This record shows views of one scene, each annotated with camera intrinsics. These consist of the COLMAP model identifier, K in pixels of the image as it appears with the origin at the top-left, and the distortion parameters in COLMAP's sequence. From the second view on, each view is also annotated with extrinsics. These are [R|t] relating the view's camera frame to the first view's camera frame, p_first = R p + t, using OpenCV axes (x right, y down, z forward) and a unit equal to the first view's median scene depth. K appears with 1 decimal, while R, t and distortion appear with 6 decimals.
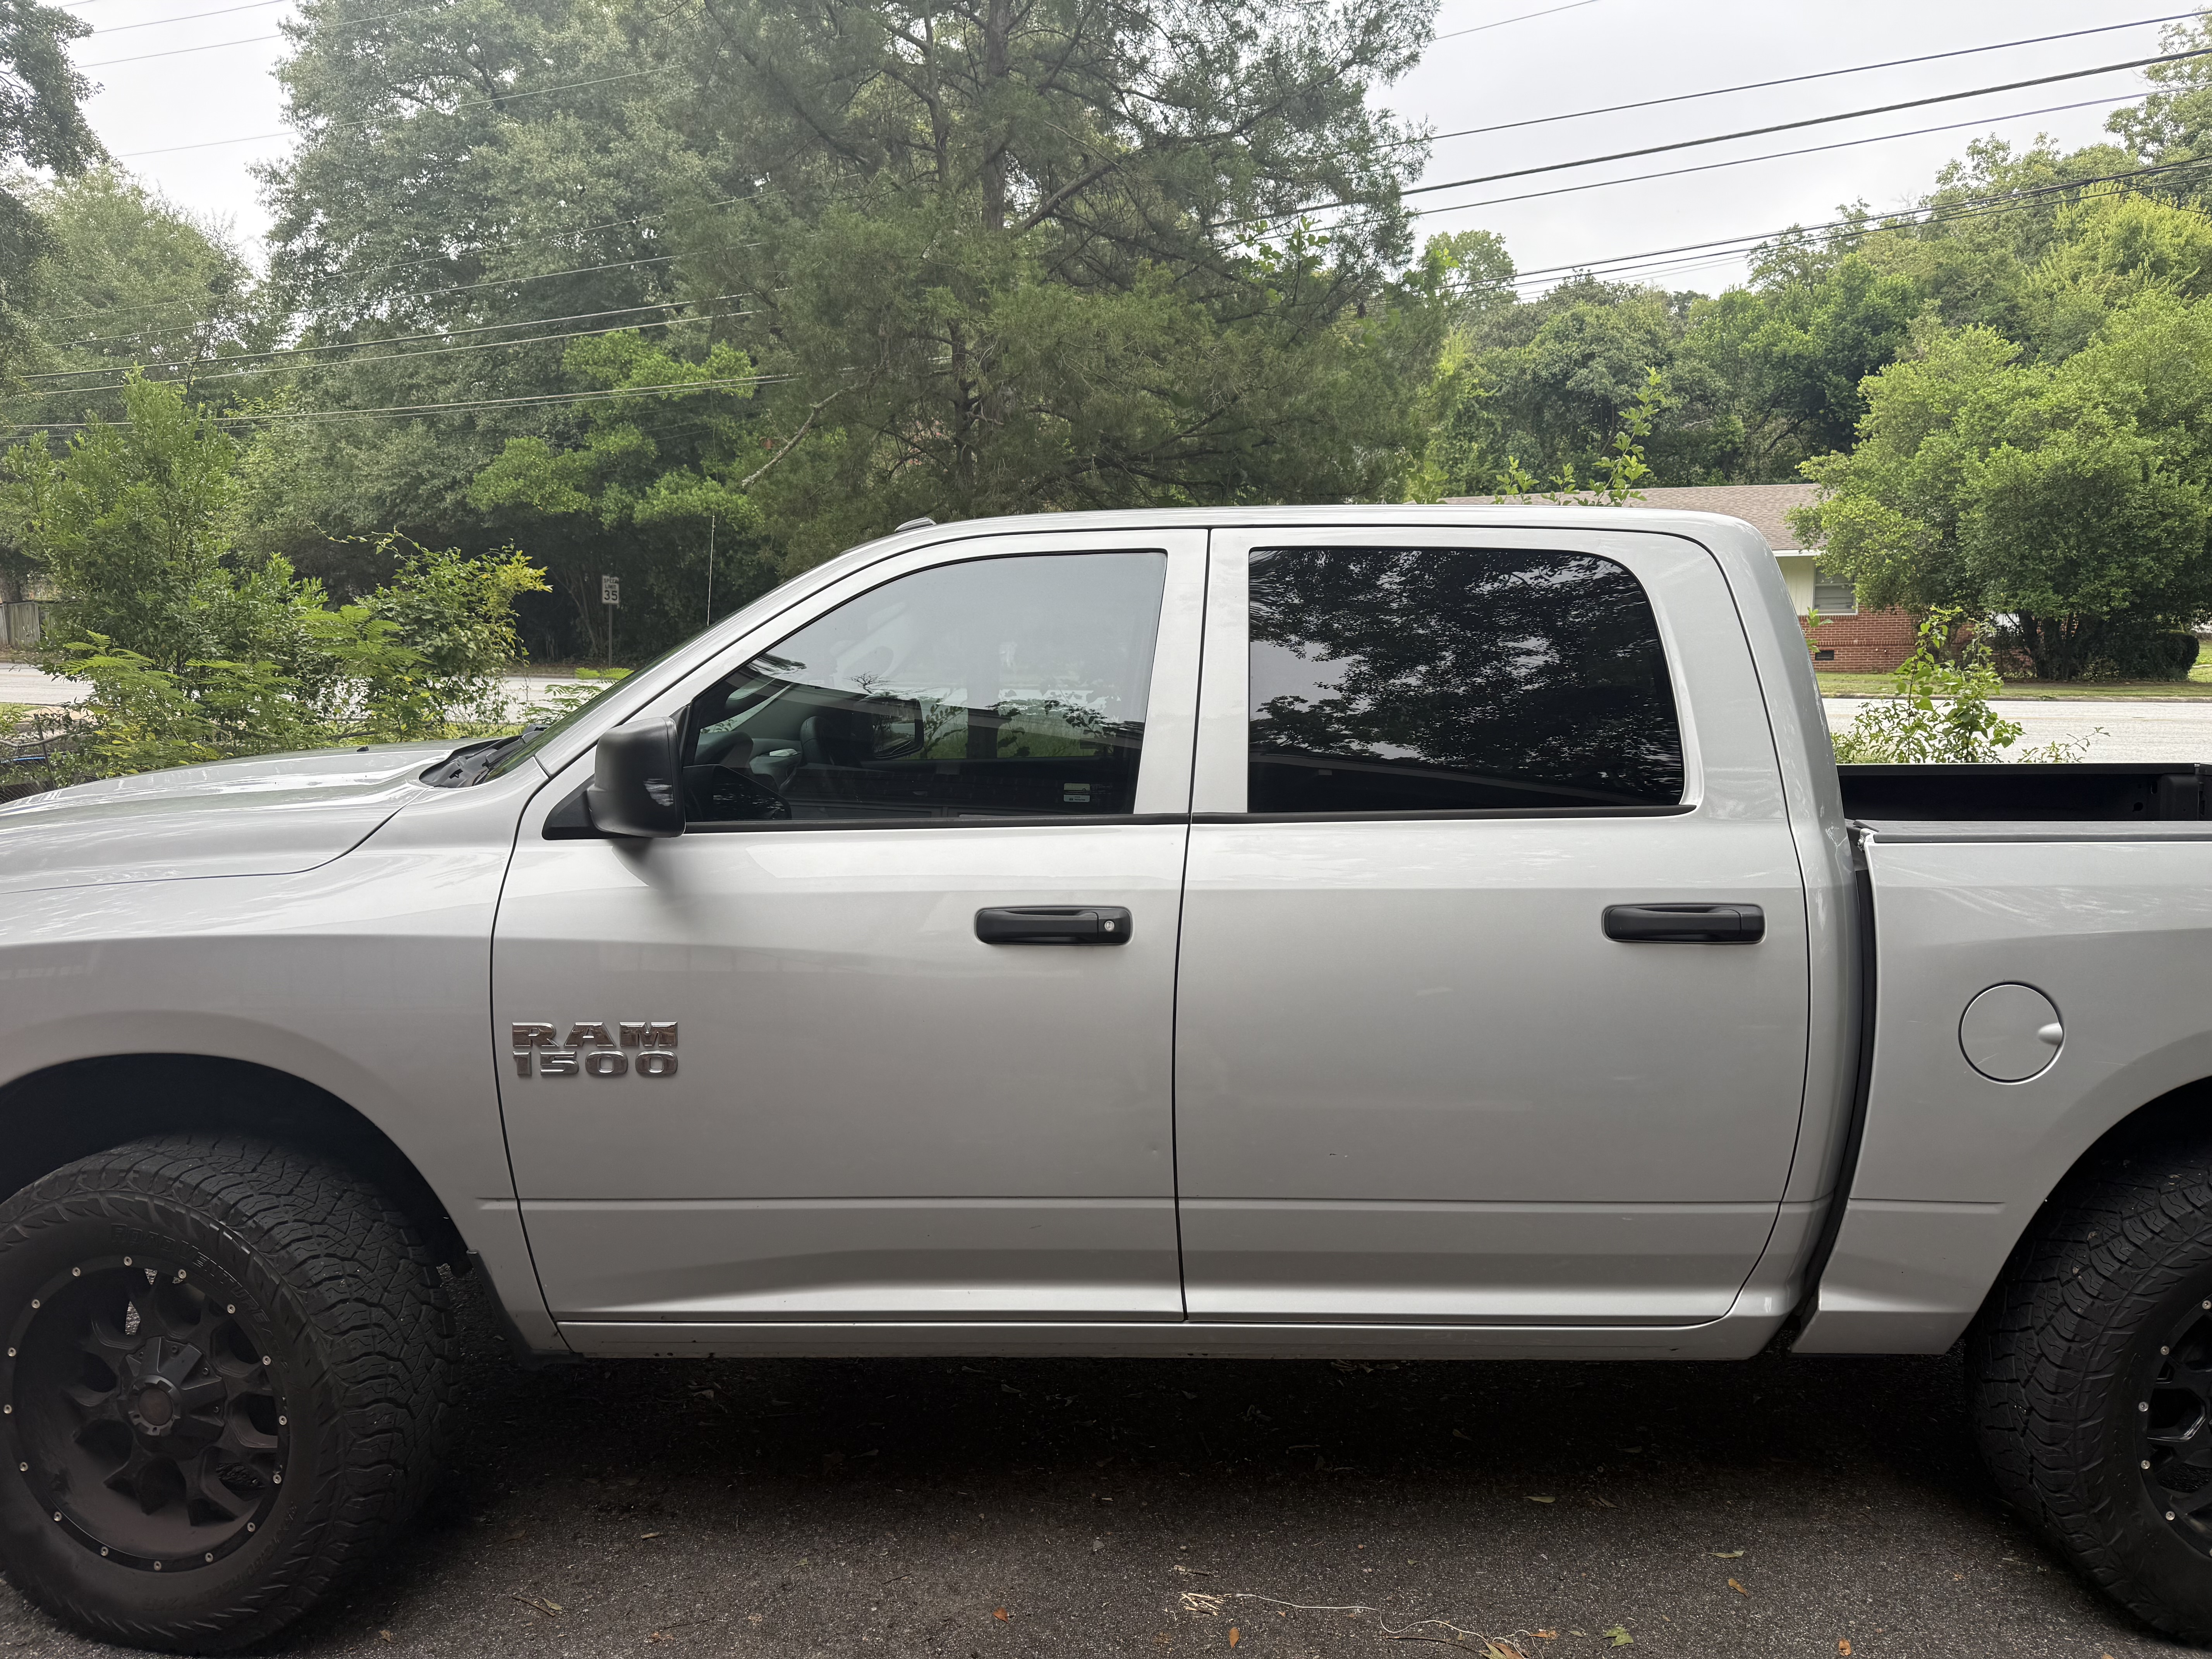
lens RADIAL K [[1559.8, 0, 1106.0], [0, 1559.8, 829.5], [0, 0, 1]] dist [0.051386, -0.047709]
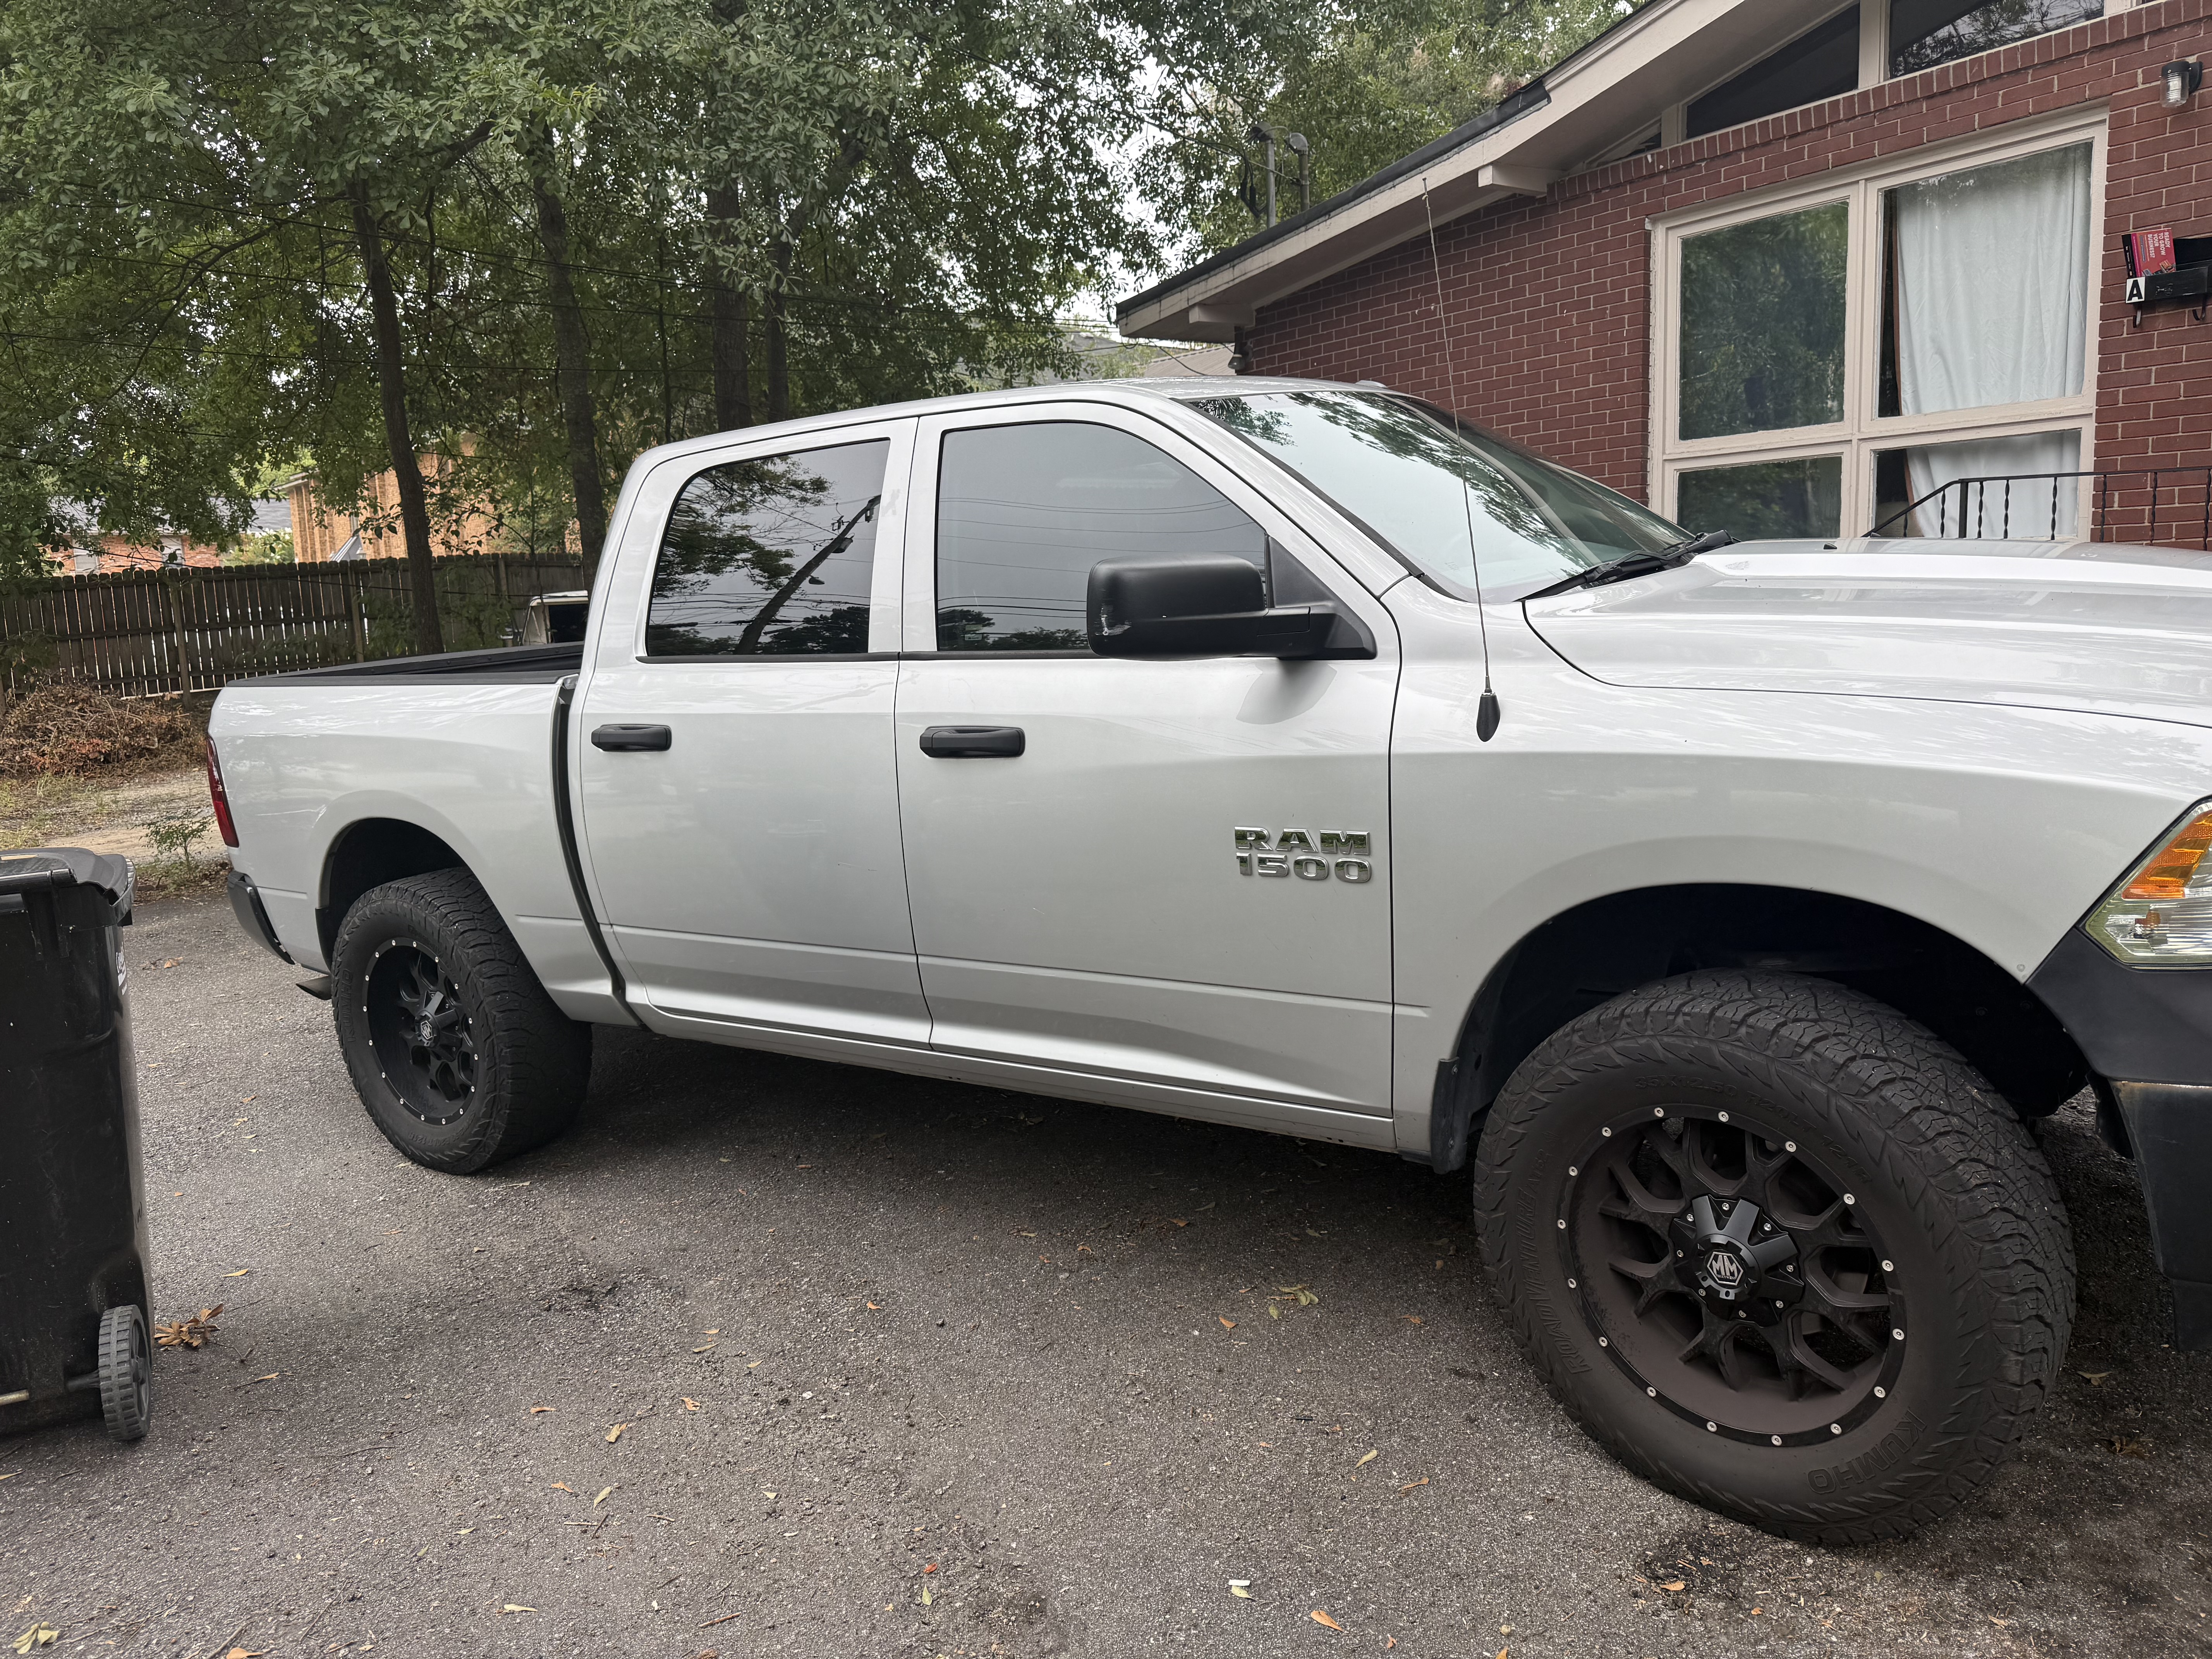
lens RADIAL K [[1559.8, 0, 1106.0], [0, 1559.8, 829.5], [0, 0, 1]] dist [0.051386, -0.047709]
pose [[0.856740, 0.039716, -0.514217, 0.830615], [0.017397, 0.994238, 0.105777, 0.001207], [0.515455, -0.099569, 0.851112, 0.001316]]
